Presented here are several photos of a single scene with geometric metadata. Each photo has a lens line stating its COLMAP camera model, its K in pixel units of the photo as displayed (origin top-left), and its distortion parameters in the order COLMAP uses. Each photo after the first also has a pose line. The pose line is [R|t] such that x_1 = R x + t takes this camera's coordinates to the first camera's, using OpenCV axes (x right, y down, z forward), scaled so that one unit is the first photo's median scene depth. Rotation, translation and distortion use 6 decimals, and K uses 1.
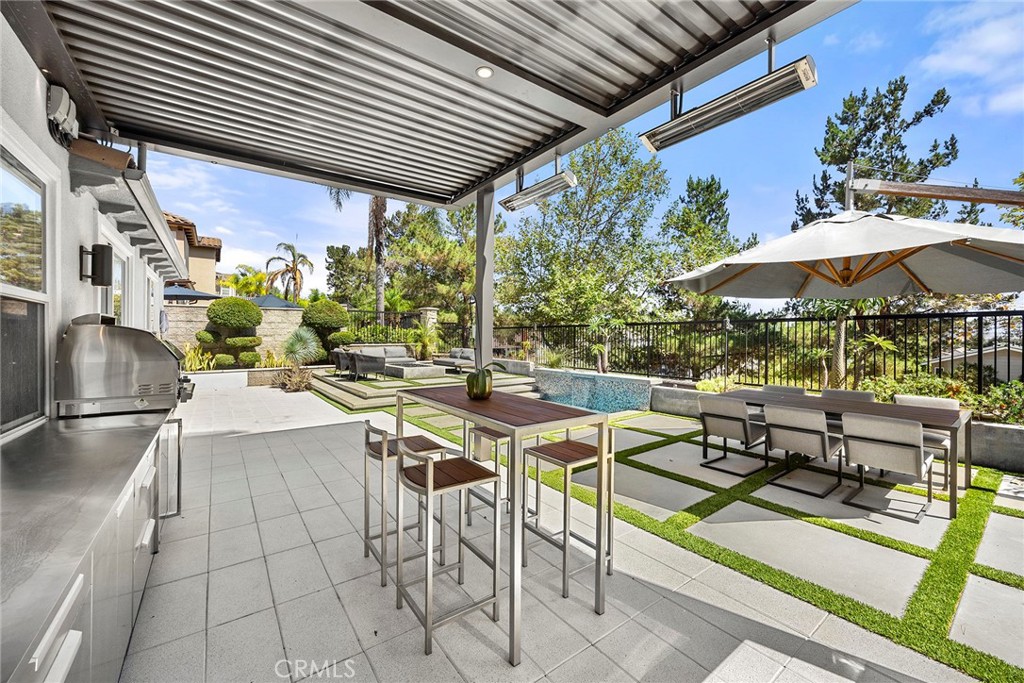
lens RADIAL K [[397.8, 0, 512.0], [0, 397.8, 341.5], [0, 0, 1]] dist [-0.004730, 0.000109]
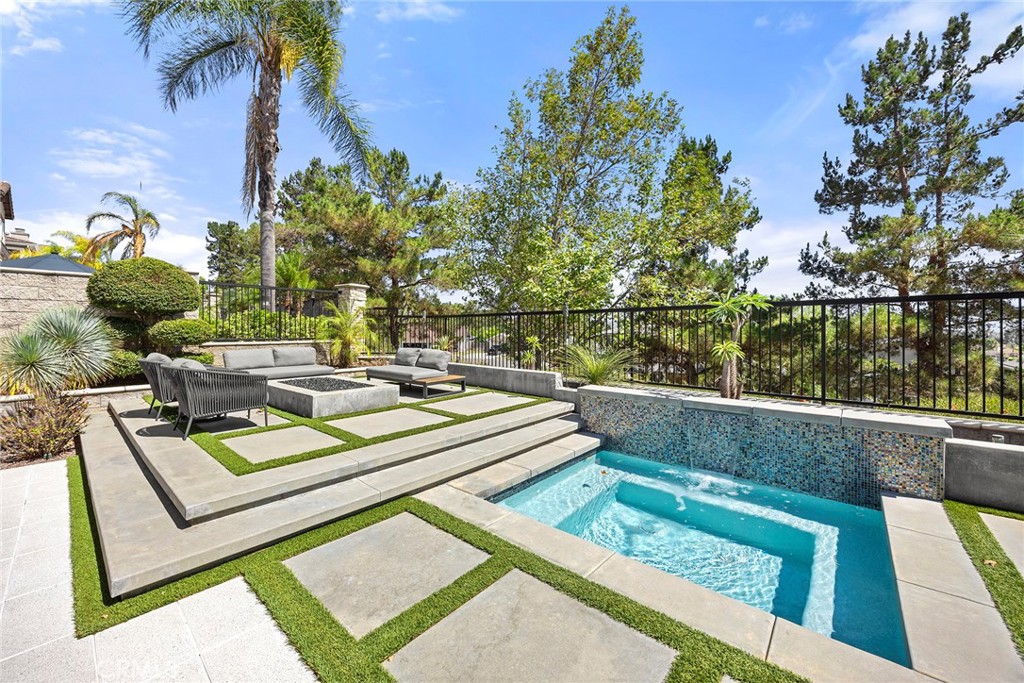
lens RADIAL K [[392.7, 0, 509.4], [0, 392.7, 333.6], [0, 0, 1]] dist [-0.003403, 0.000138]
pose [[0.977861, -0.002744, 0.209237, -0.104208], [0.003372, 0.999991, -0.002645, -0.002484], [-0.209228, 0.003292, 0.977861, 0.365050]]
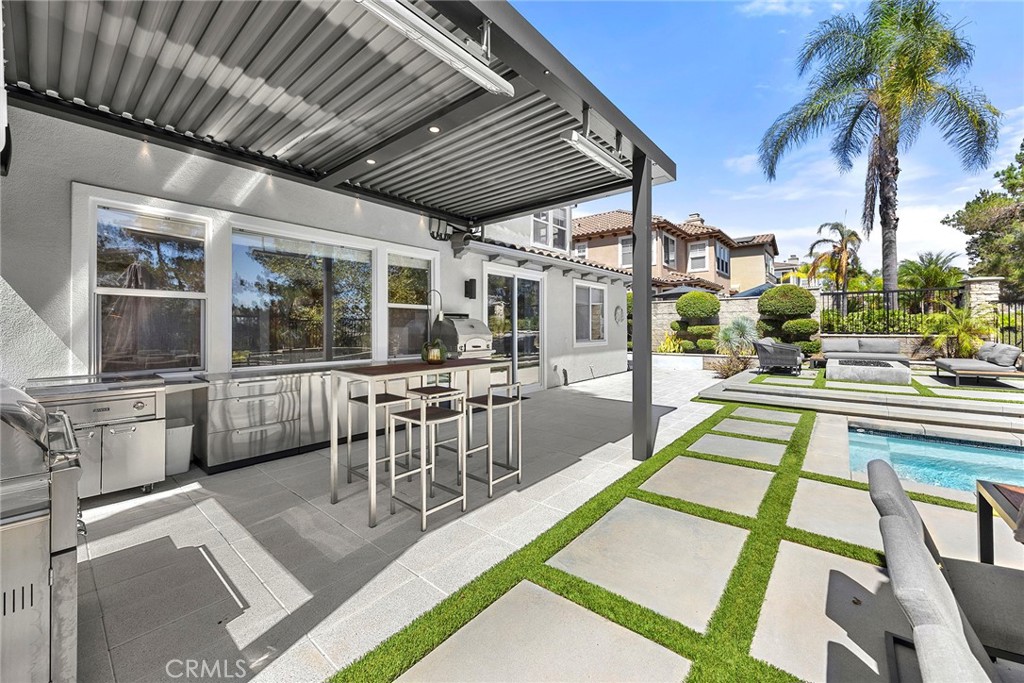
lens RADIAL K [[392.7, 0, 509.4], [0, 392.7, 333.6], [0, 0, 1]] dist [-0.003403, 0.000138]
pose [[0.231418, 0.011375, -0.972788, 0.227657], [-0.009716, 0.999909, 0.009381, 0.004659], [0.972806, 0.007280, 0.231508, 0.164347]]
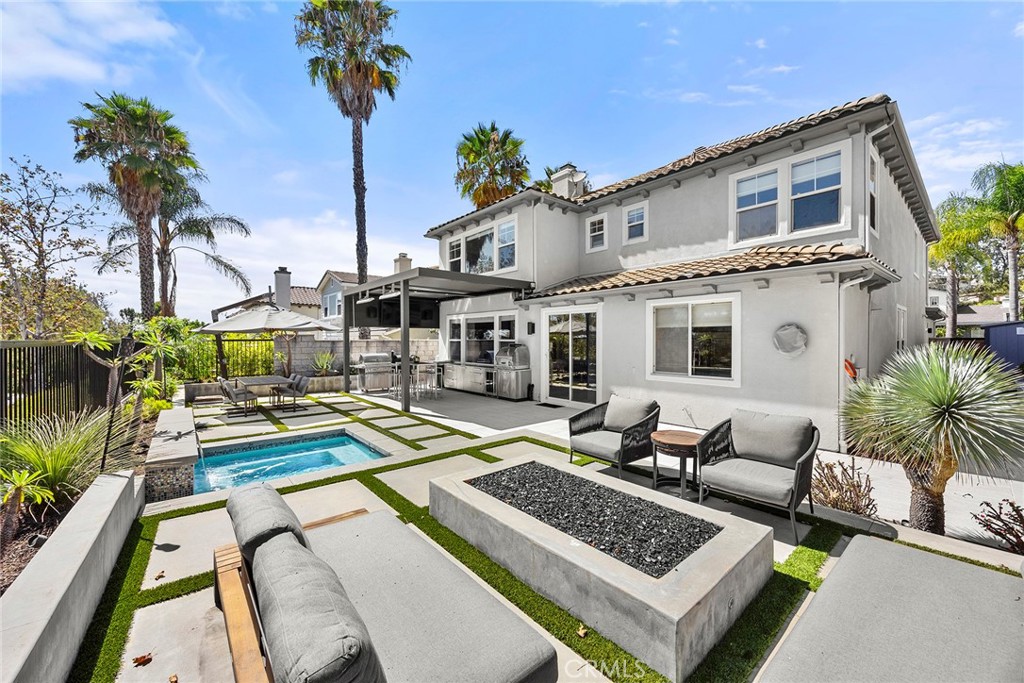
lens RADIAL K [[392.7, 0, 509.4], [0, 392.7, 333.6], [0, 0, 1]] dist [-0.003403, 0.000138]
pose [[-0.998376, -0.000704, -0.056967, -0.158190], [-0.000952, 0.999990, 0.004327, -0.037556], [0.056963, 0.004375, -0.998367, 0.981635]]
